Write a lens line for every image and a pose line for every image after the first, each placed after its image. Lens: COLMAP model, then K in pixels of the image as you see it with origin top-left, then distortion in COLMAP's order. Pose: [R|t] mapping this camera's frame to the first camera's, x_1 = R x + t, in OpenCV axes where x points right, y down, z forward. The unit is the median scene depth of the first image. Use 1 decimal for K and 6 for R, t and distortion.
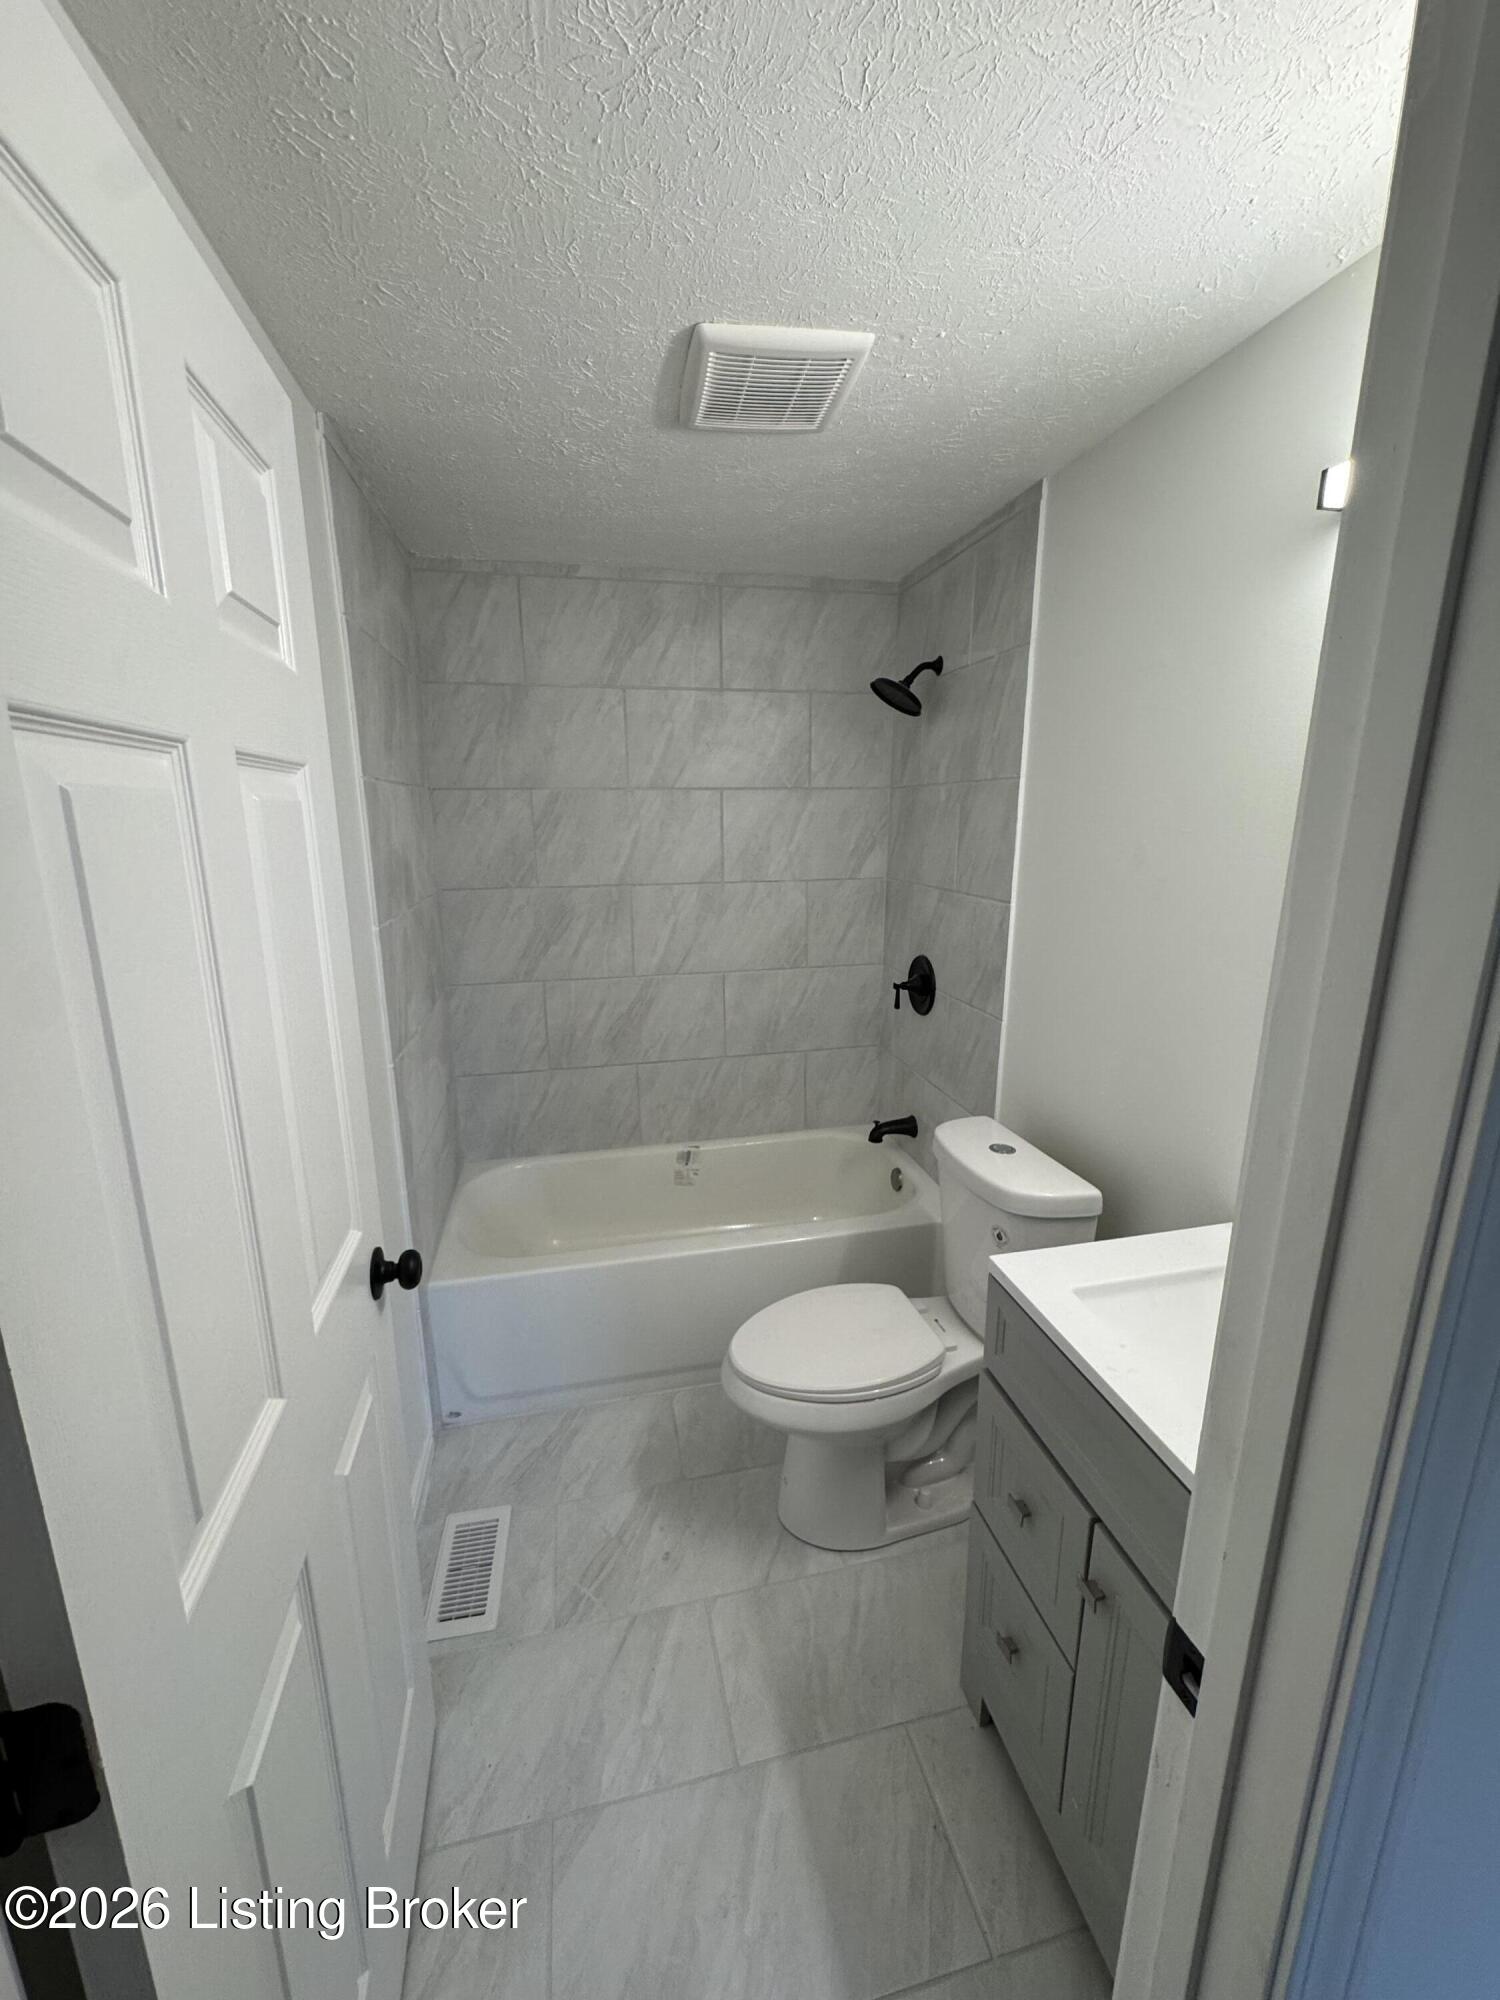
lens RADIAL K [[794.8, 0, 750.0], [0, 794.8, 1000.0], [0, 0, 1]] dist [-0.002004, 0.000127]
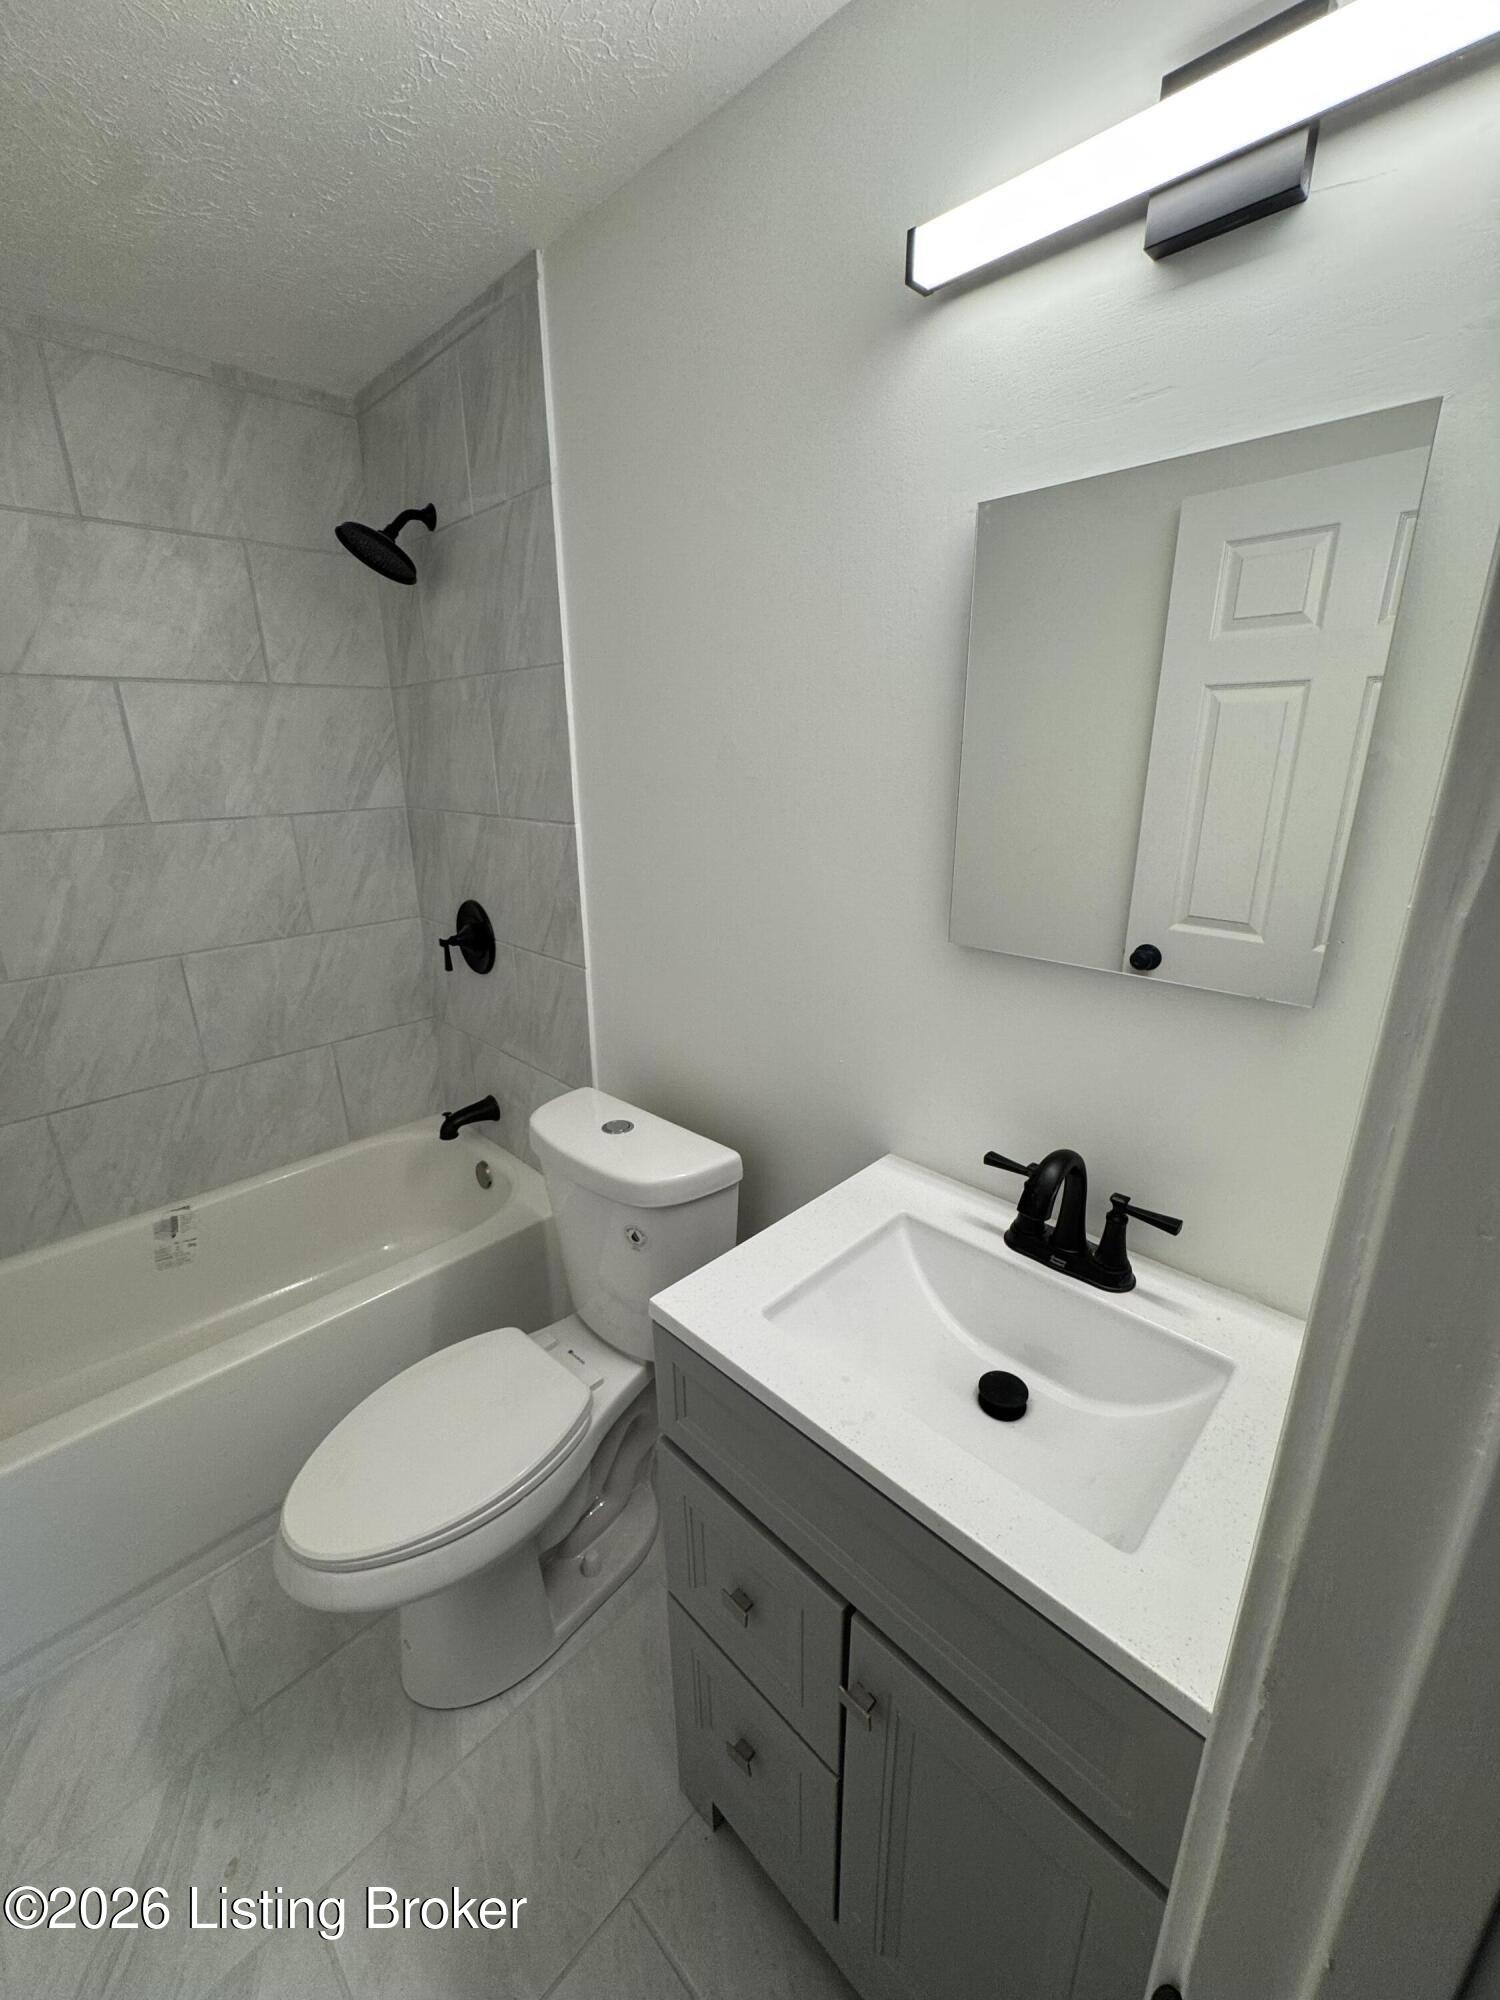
lens RADIAL K [[794.8, 0, 750.0], [0, 794.8, 1000.0], [0, 0, 1]] dist [-0.002004, 0.000127]
pose [[0.840313, -0.167794, 0.515480, 0.025212], [0.129249, 0.985482, 0.110090, -0.009721], [-0.526469, -0.025885, 0.849800, 0.179130]]
